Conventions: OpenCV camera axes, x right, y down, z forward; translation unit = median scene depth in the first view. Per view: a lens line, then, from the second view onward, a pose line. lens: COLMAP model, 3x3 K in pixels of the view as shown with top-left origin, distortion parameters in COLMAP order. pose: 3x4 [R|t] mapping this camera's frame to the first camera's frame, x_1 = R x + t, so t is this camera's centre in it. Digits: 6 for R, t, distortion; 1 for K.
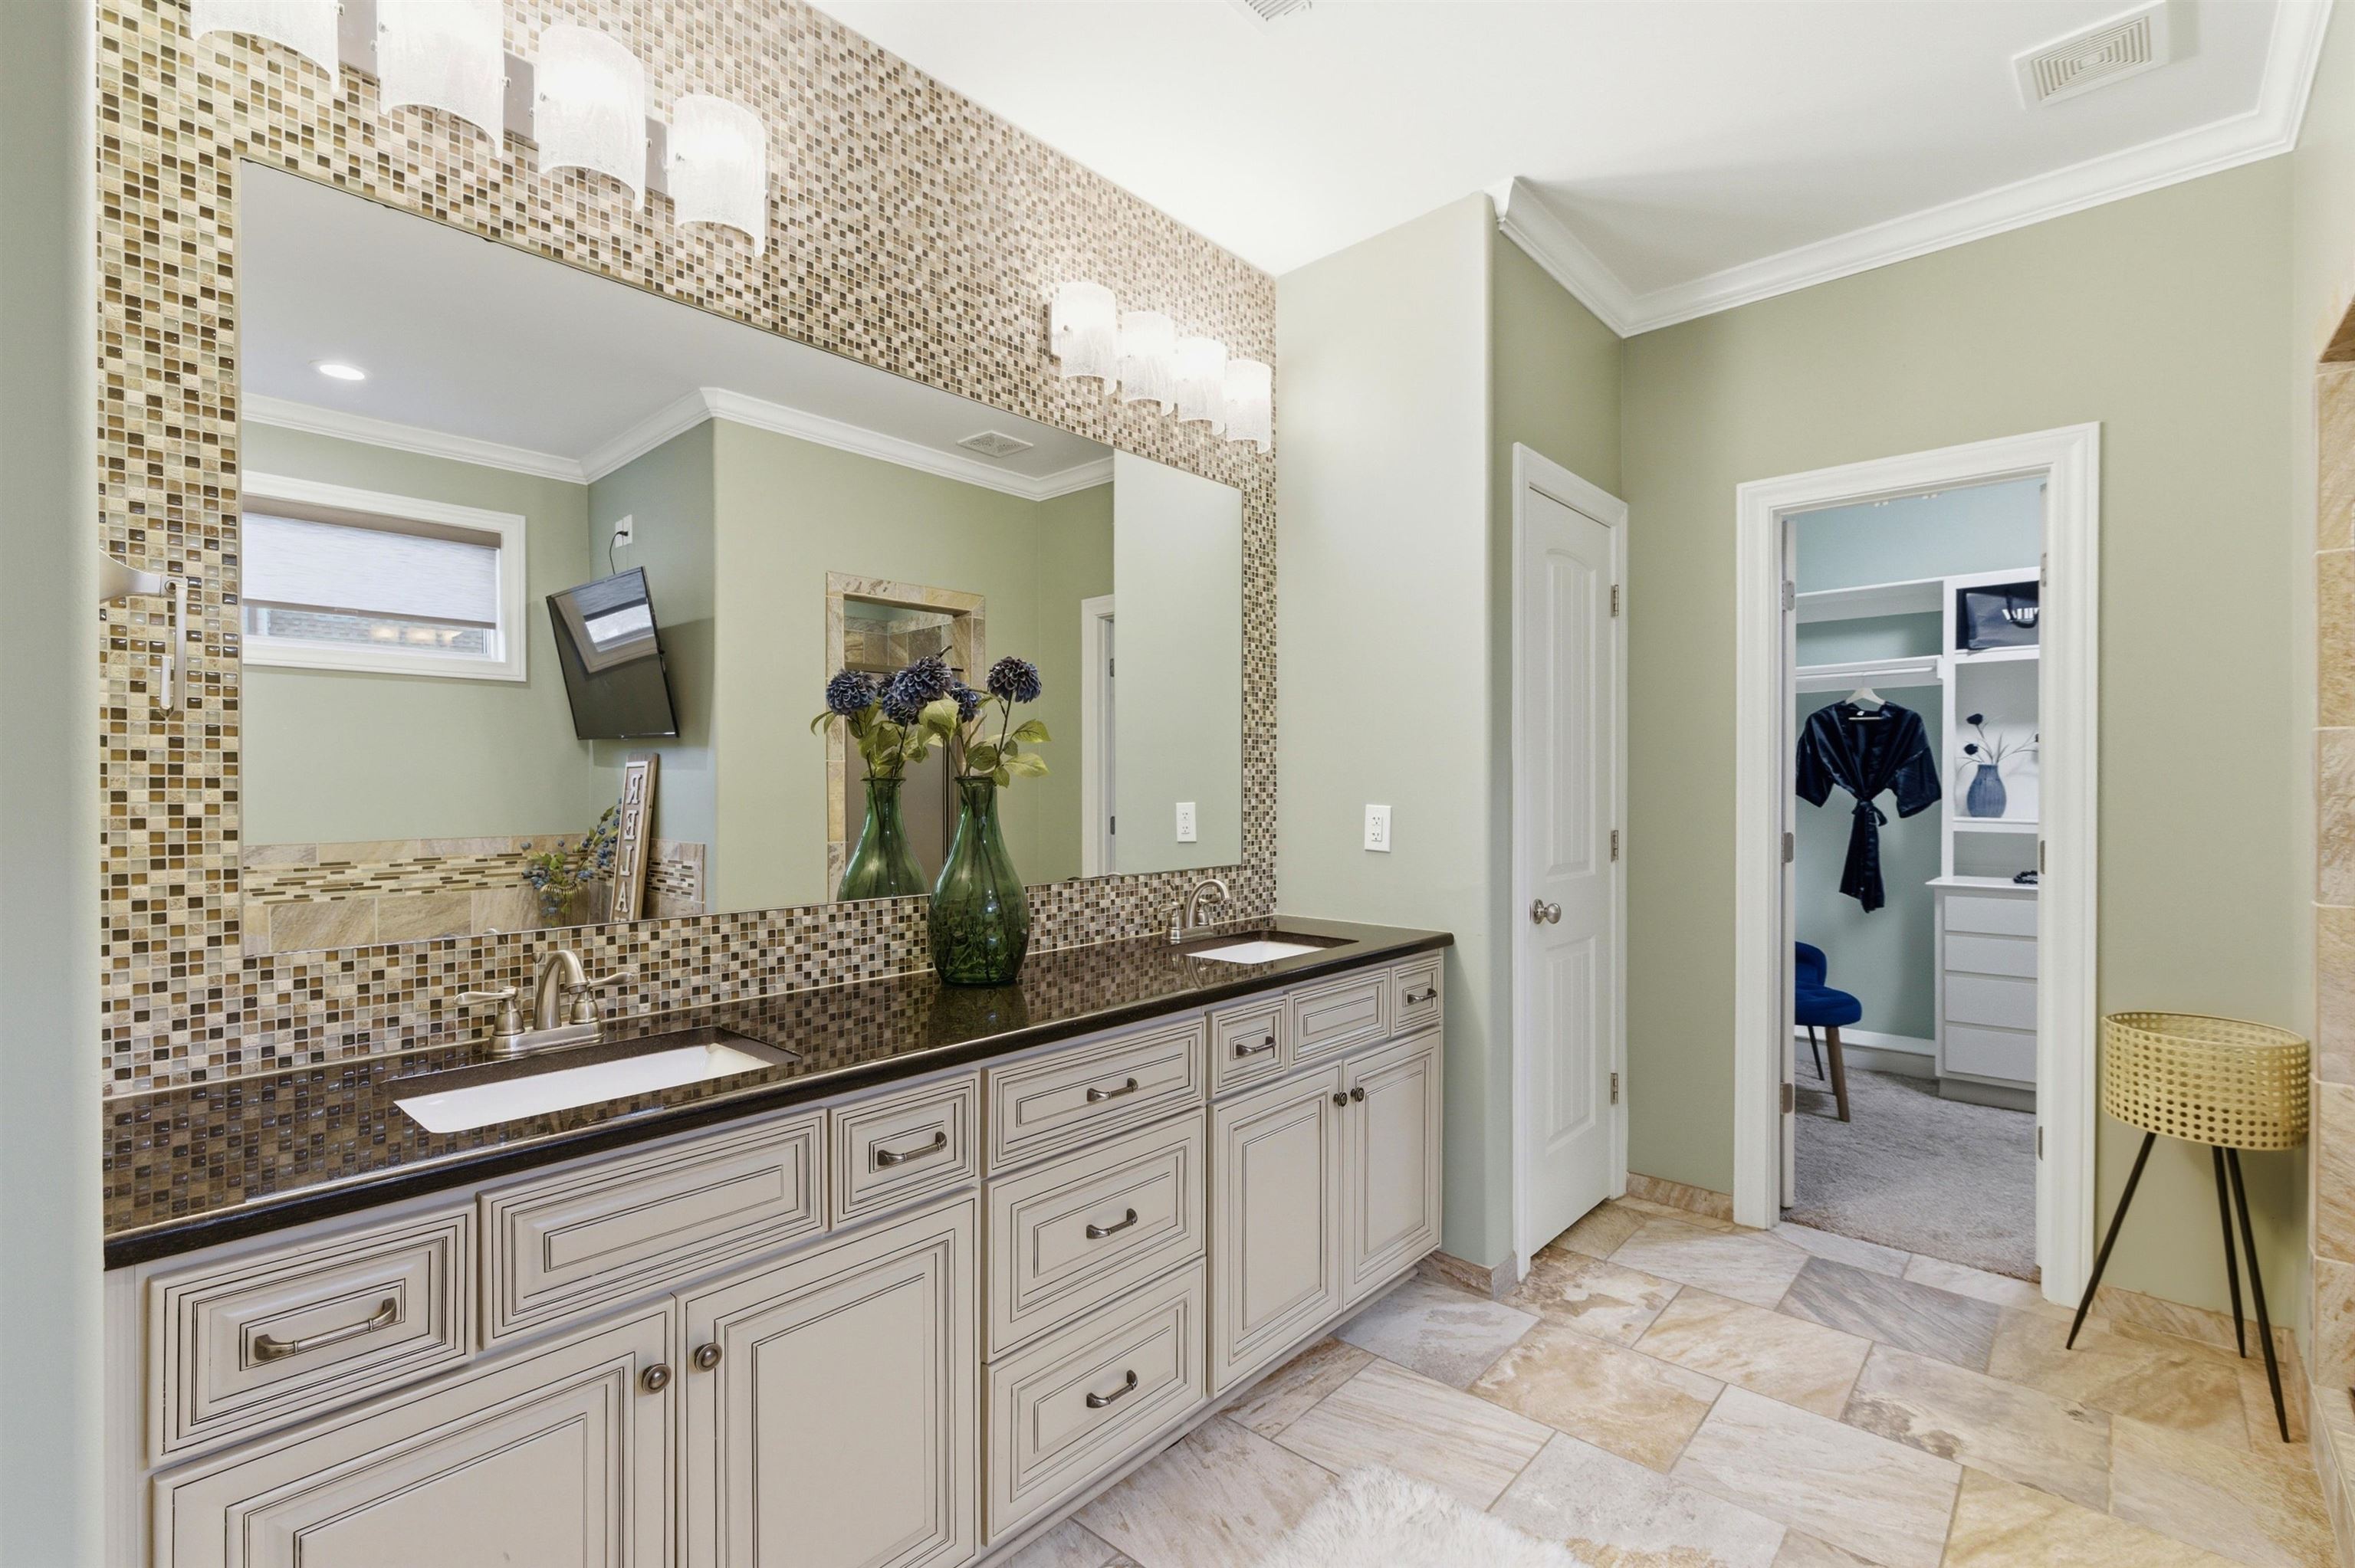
lens RADIAL K [[1031.1, 0, 1175.9], [0, 1031.1, 782.3], [0, 0, 1]] dist [0.000909, 0.000163]
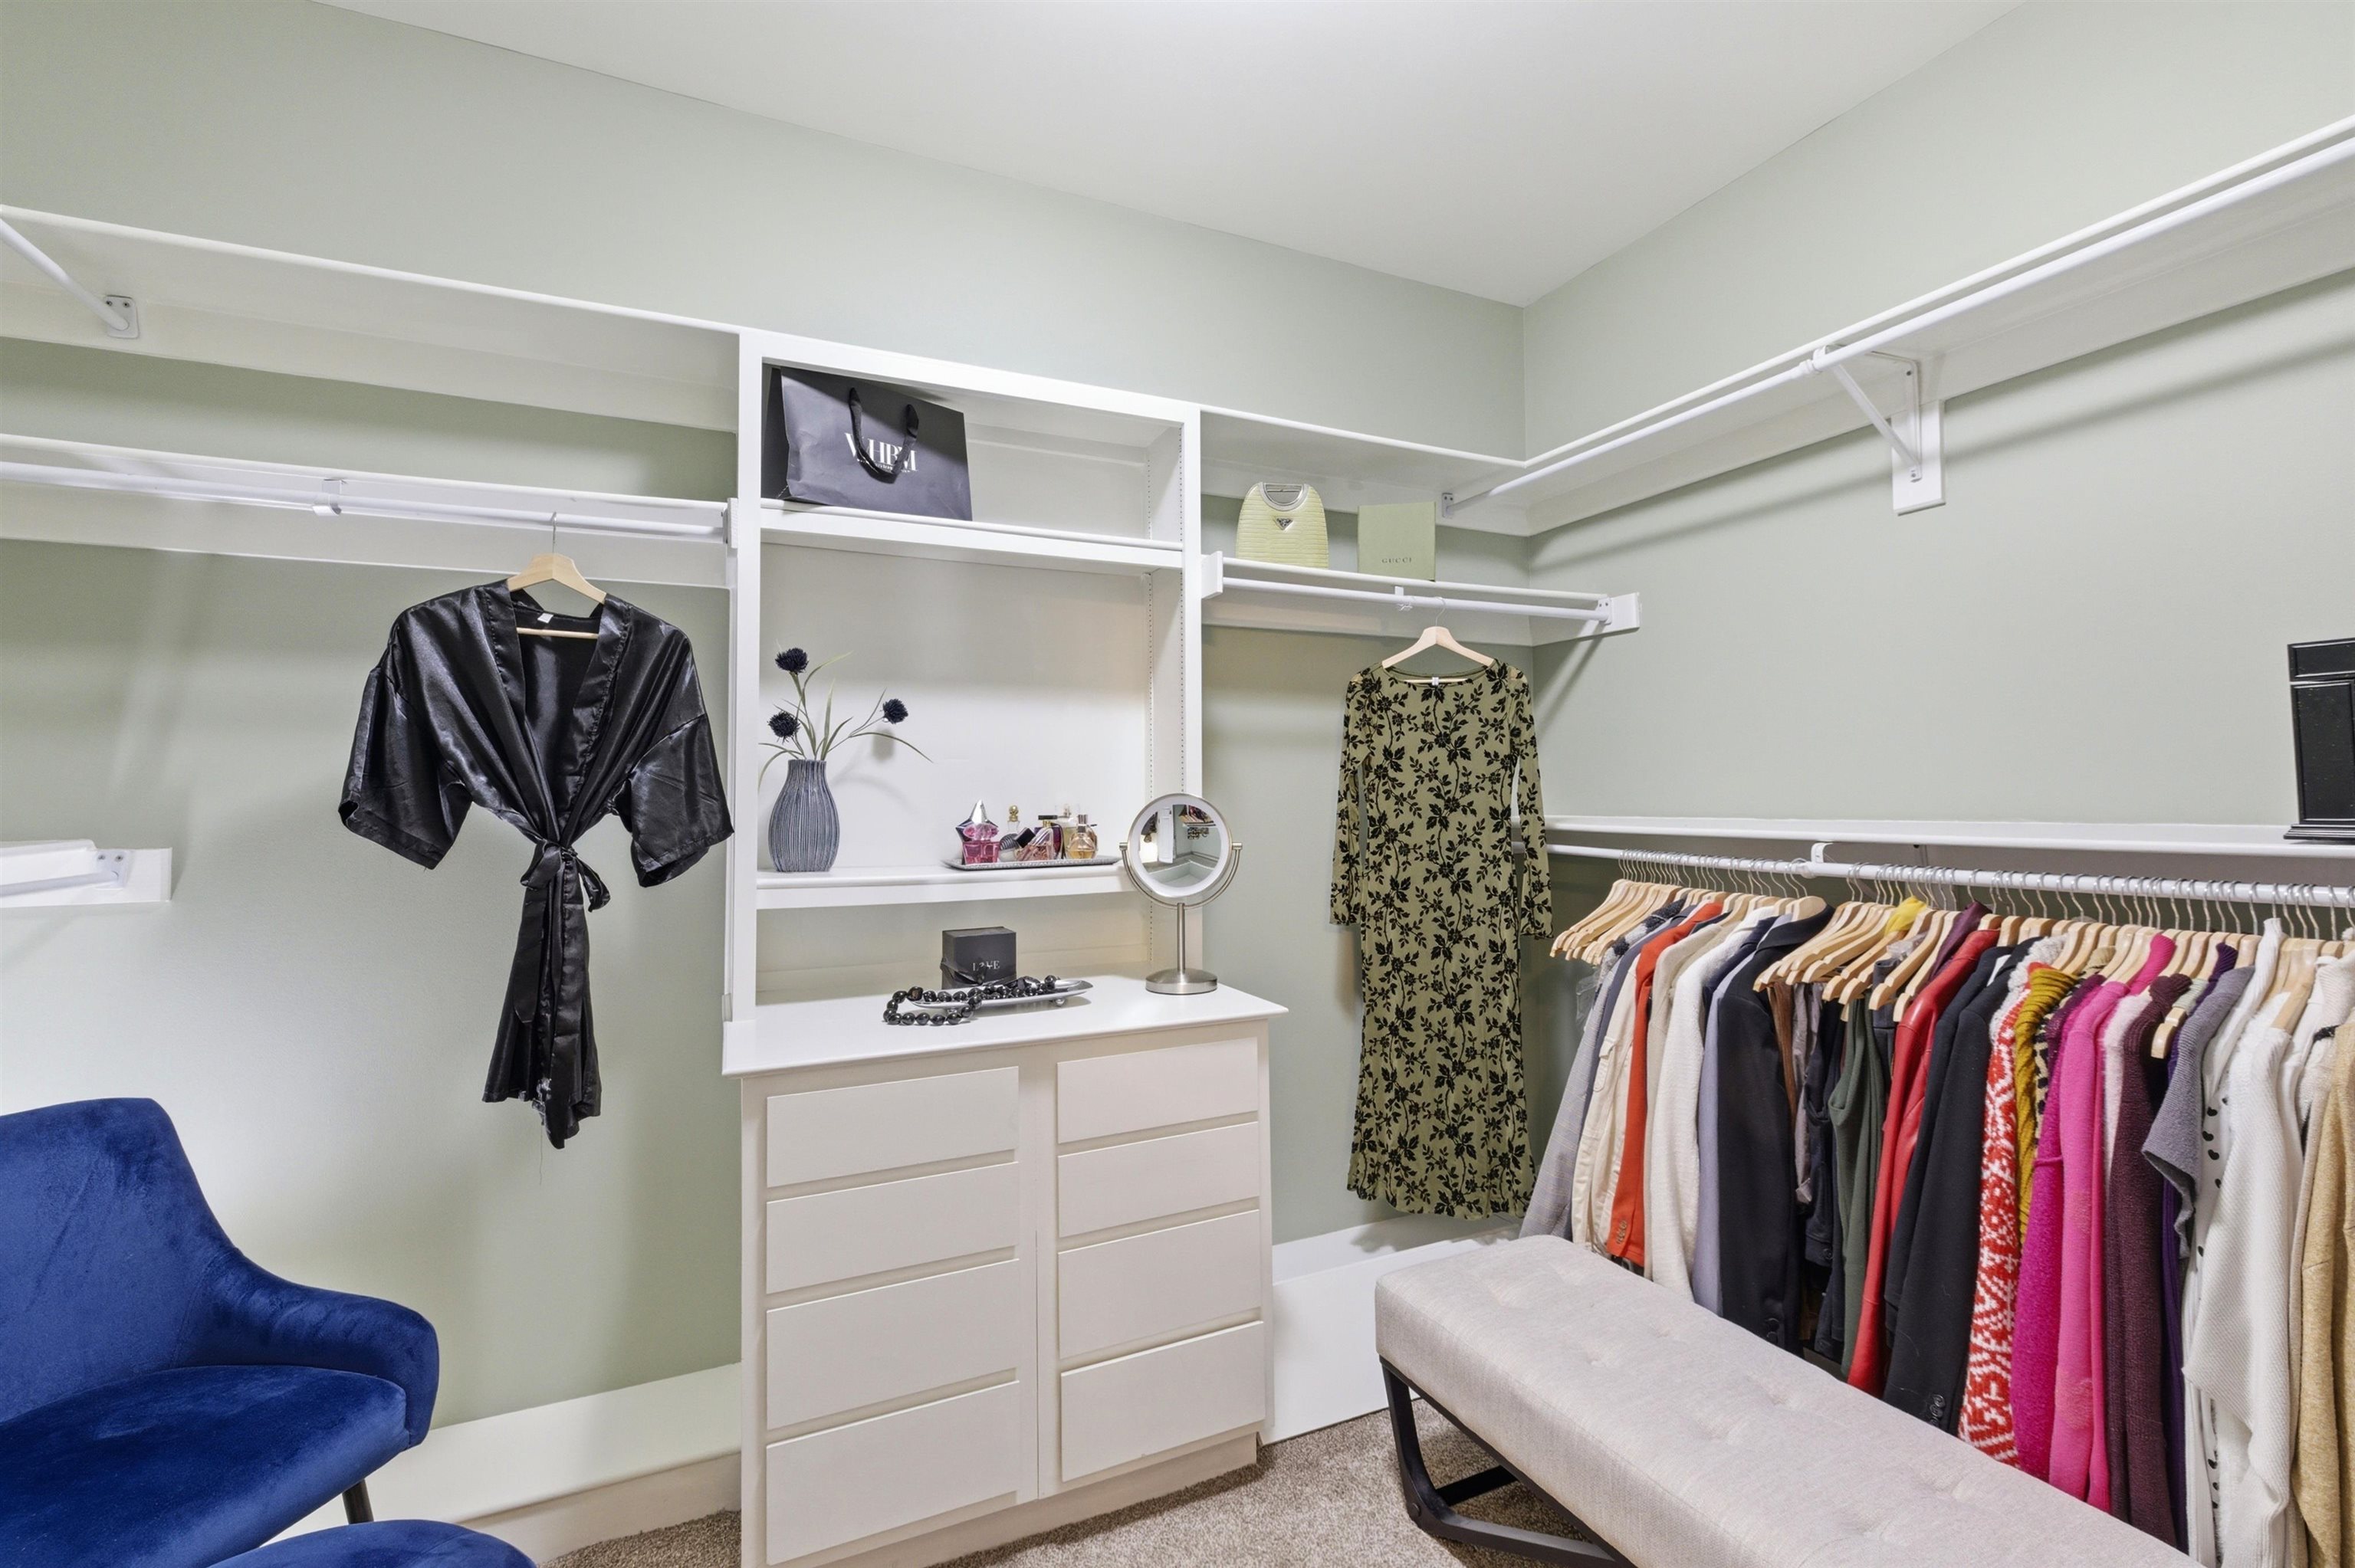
lens RADIAL K [[975.5, 0, 1173.5], [0, 975.5, 776.3], [0, 0, 1]] dist [-0.002167, 0.000013]
pose [[0.387443, 0.018378, 0.921710, 0.432598], [0.002999, 0.999771, -0.021195, 0.000052], [-0.921889, 0.010976, 0.387300, 0.662694]]
